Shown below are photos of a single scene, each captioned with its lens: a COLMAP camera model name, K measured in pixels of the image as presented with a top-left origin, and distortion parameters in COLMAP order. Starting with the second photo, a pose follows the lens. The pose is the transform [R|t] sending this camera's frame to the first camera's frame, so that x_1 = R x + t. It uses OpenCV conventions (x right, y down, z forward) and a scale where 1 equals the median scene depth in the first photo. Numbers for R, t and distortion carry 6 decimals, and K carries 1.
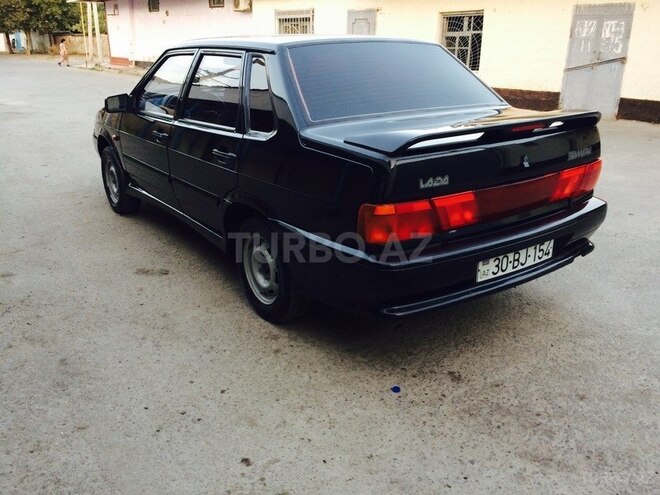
lens RADIAL K [[569.6, 0, 330.0], [0, 569.6, 247.5], [0, 0, 1]] dist [0.089271, -0.147465]
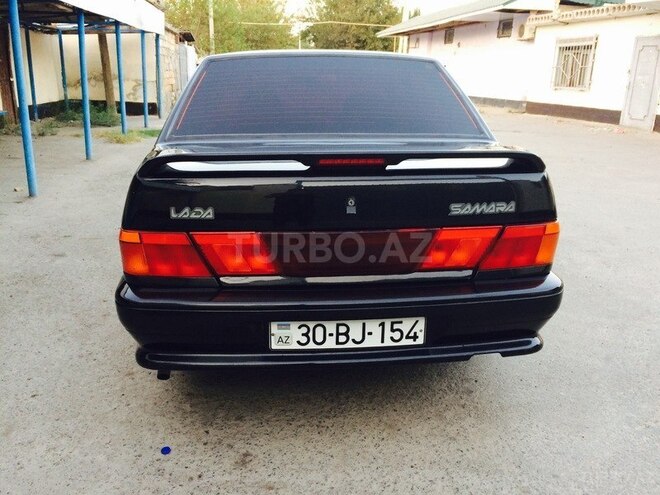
lens RADIAL K [[569.6, 0, 330.0], [0, 569.6, 247.5], [0, 0, 1]] dist [0.089271, -0.147465]
pose [[0.860560, 0.154546, -0.485337, 0.631055], [-0.179068, 0.983828, -0.004229, -0.080739], [0.476834, 0.090548, 0.874317, 0.310285]]
